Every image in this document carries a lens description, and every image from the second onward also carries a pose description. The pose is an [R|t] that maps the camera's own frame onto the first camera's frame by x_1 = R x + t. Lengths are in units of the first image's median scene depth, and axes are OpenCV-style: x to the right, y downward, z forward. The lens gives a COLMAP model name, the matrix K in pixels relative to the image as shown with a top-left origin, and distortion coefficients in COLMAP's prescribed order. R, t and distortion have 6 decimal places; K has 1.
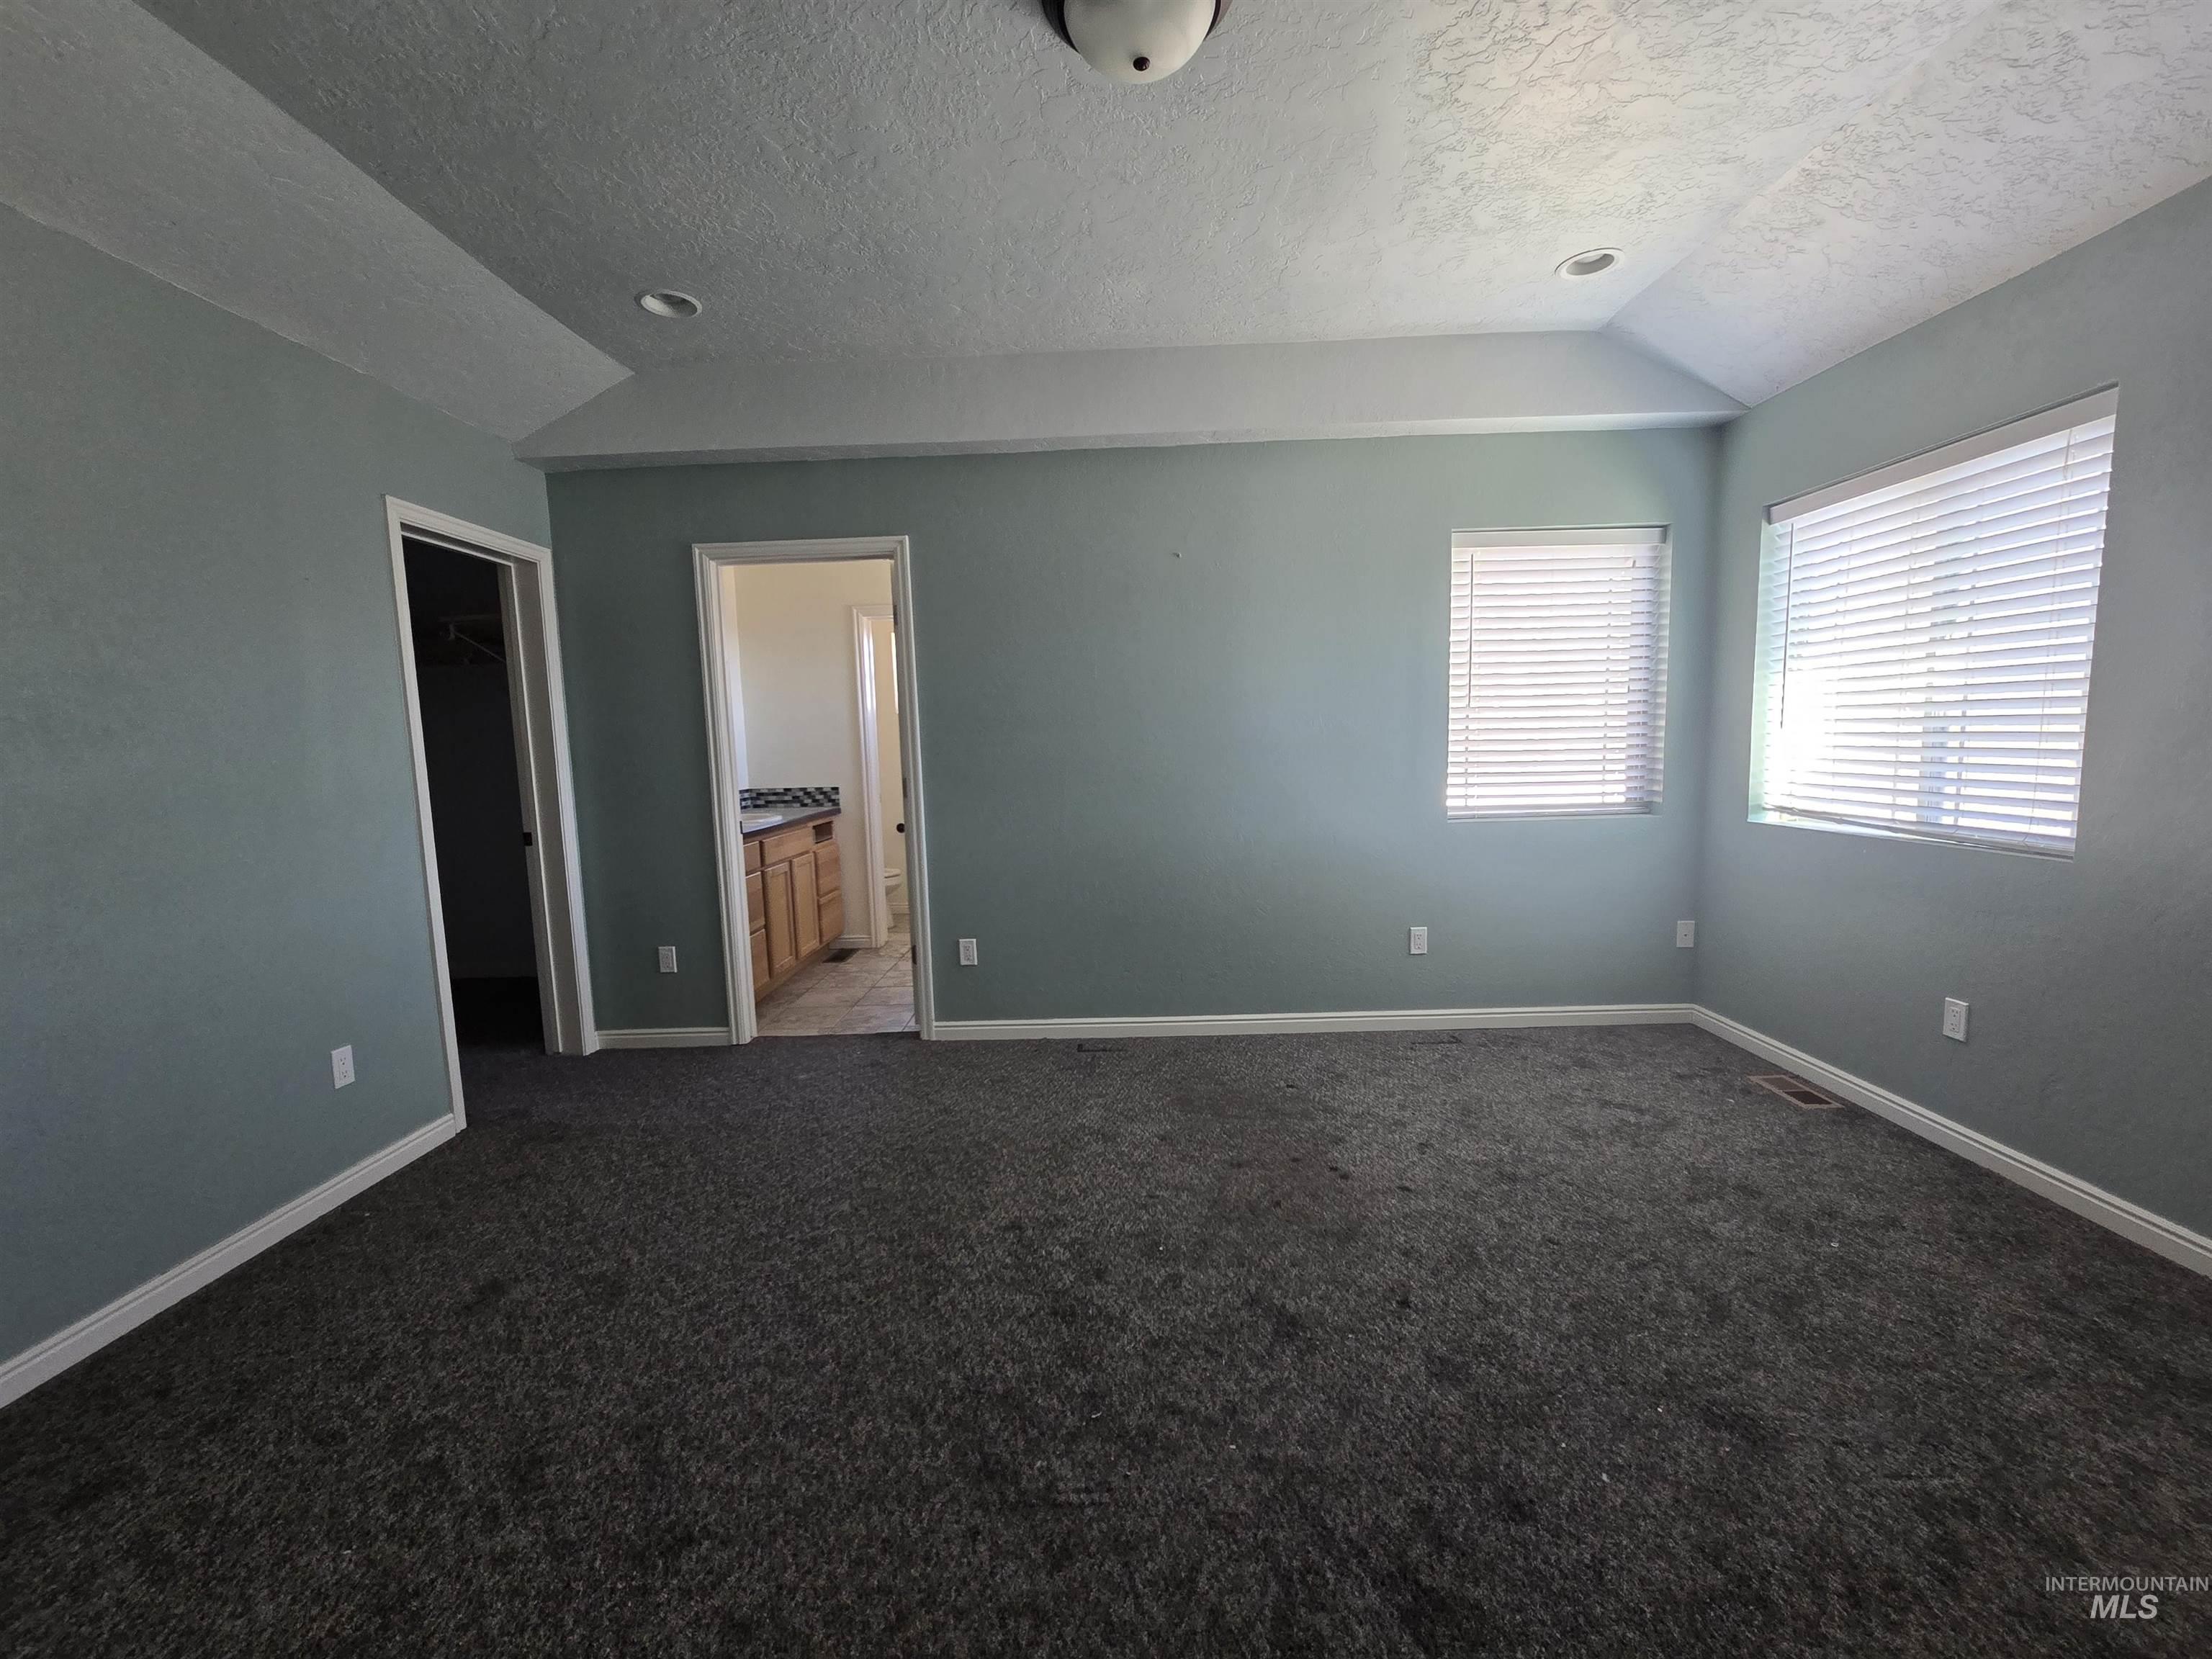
lens RADIAL K [[898.9, 0, 1101.5], [0, 898.9, 838.4], [0, 0, 1]] dist [-0.004188, 0.001564]
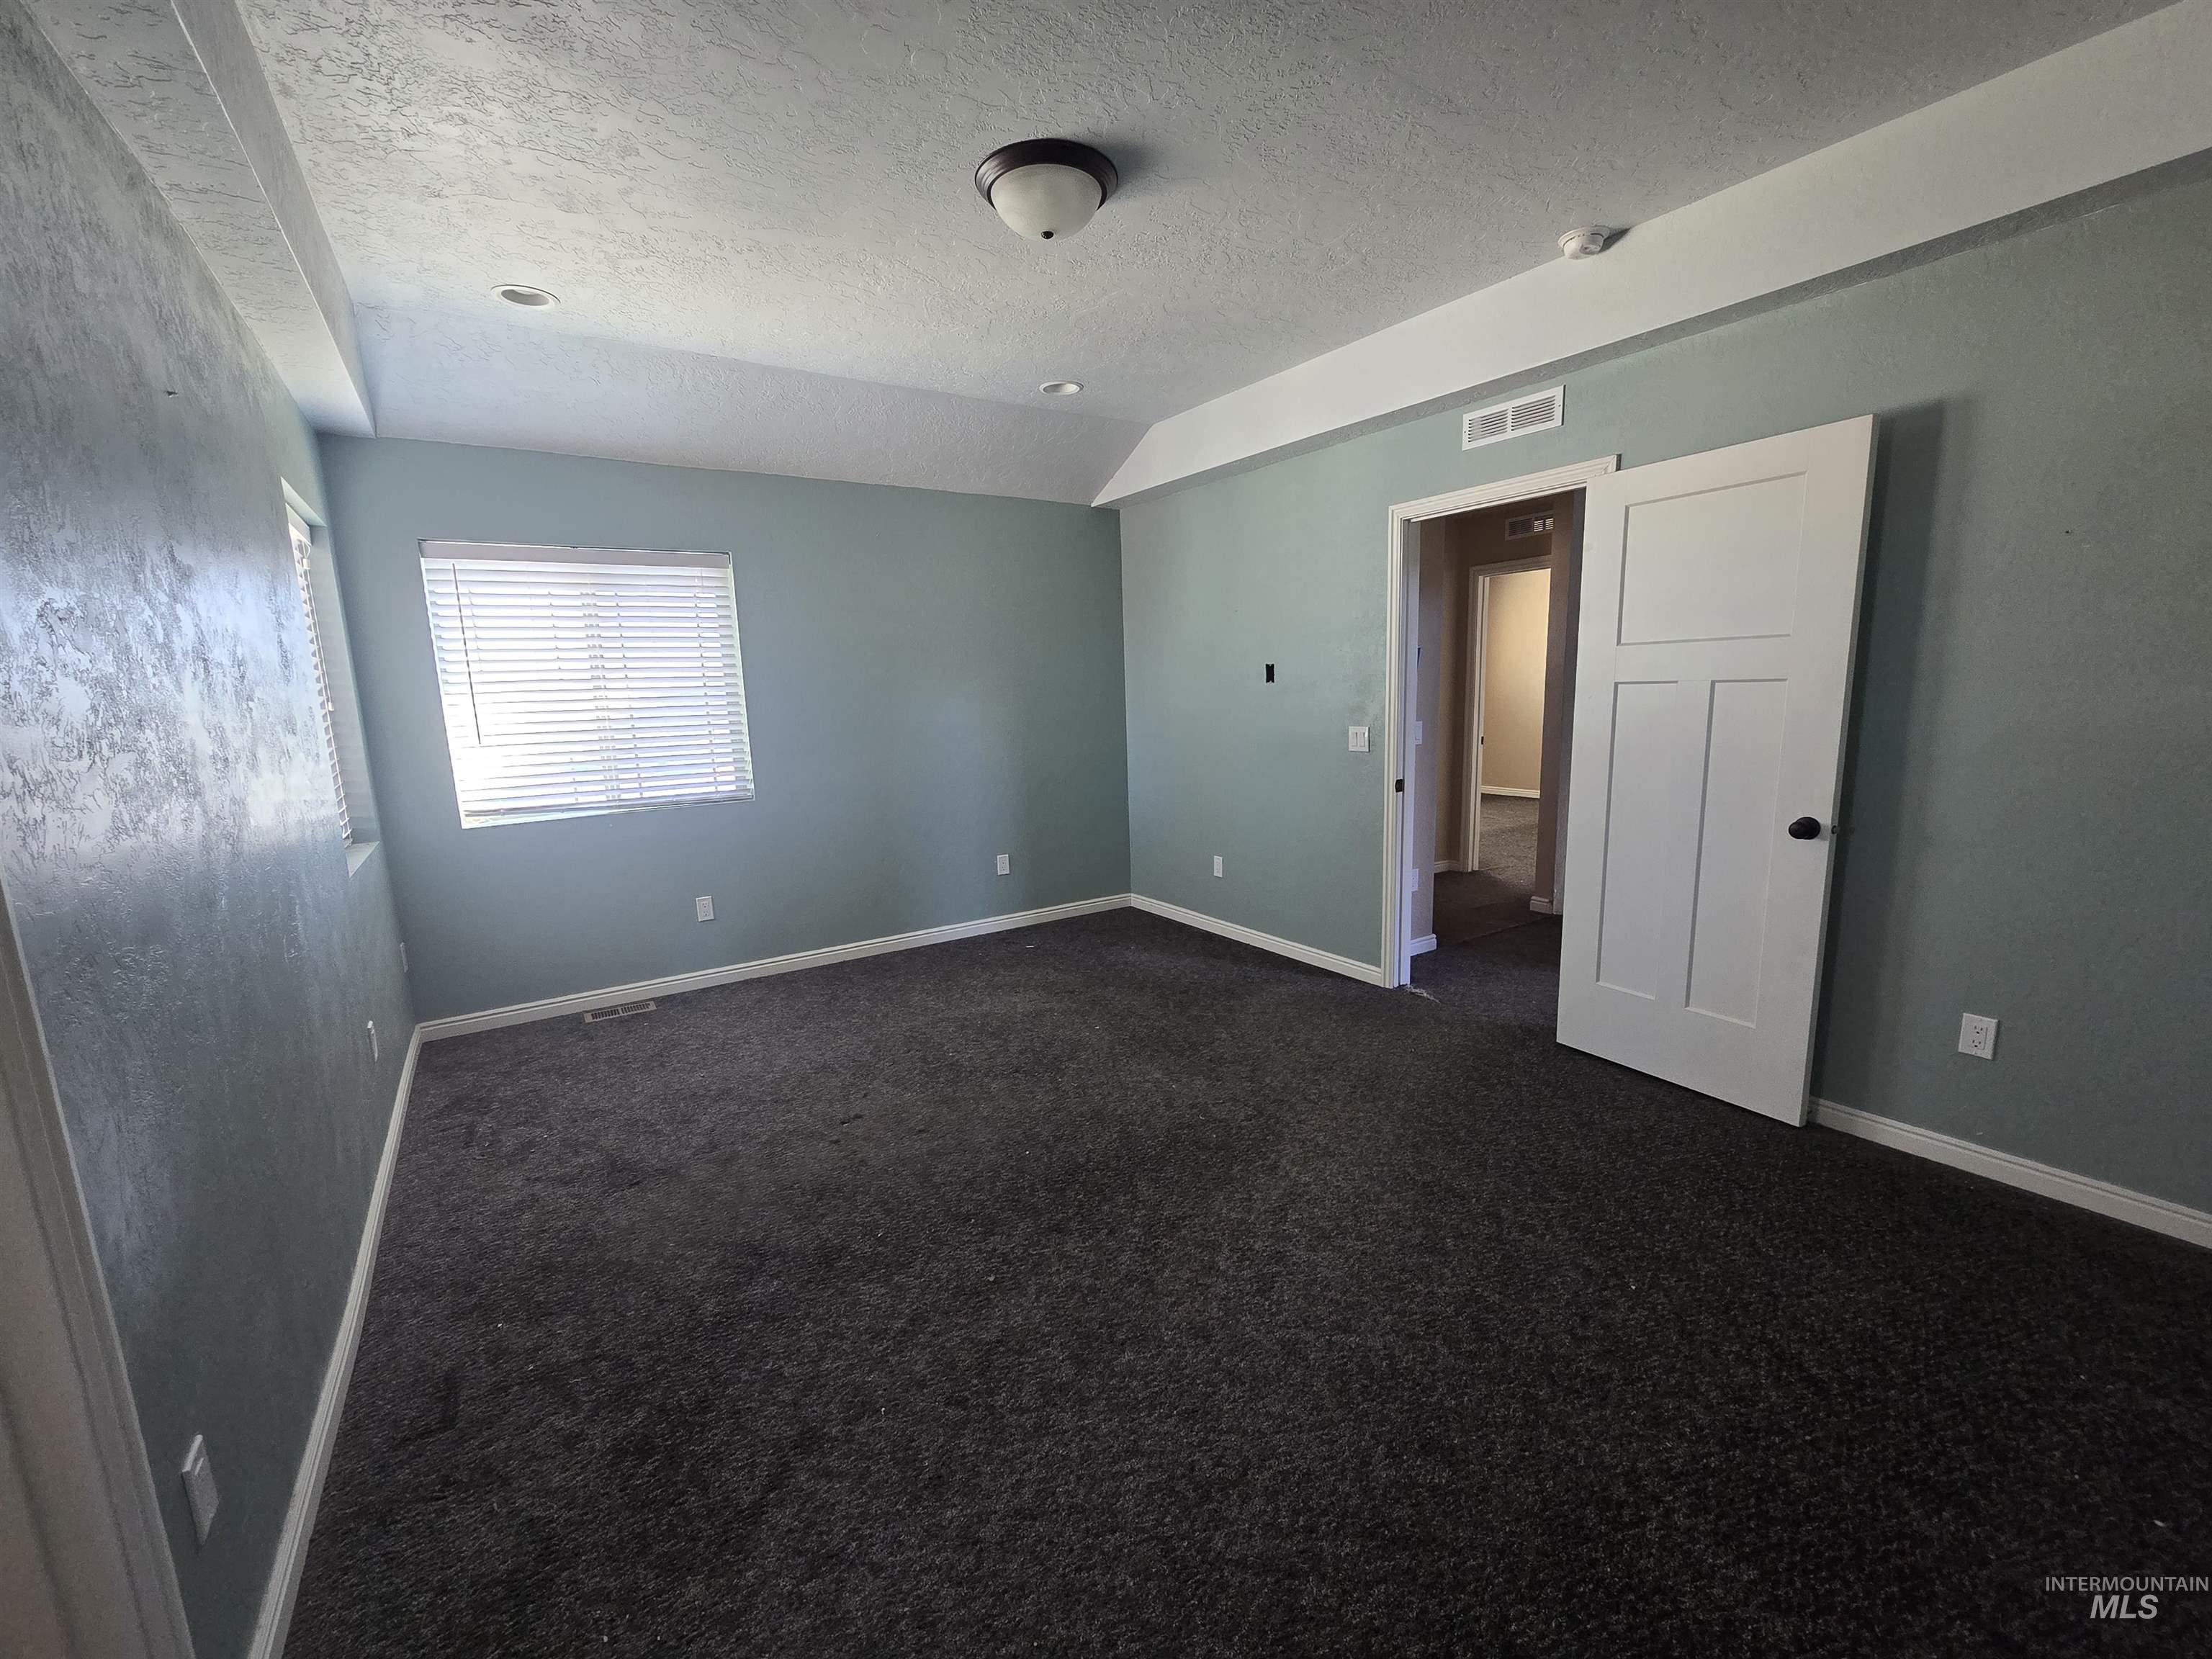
lens RADIAL K [[898.9, 0, 1105.4], [0, 898.9, 829.7], [0, 0, 1]] dist [-0.004188, 0.001564]
pose [[-0.557075, -0.087614, 0.825827, -0.779336], [0.143200, 0.969390, 0.199443, -0.156554], [-0.818022, 0.229363, -0.527477, 1.187337]]
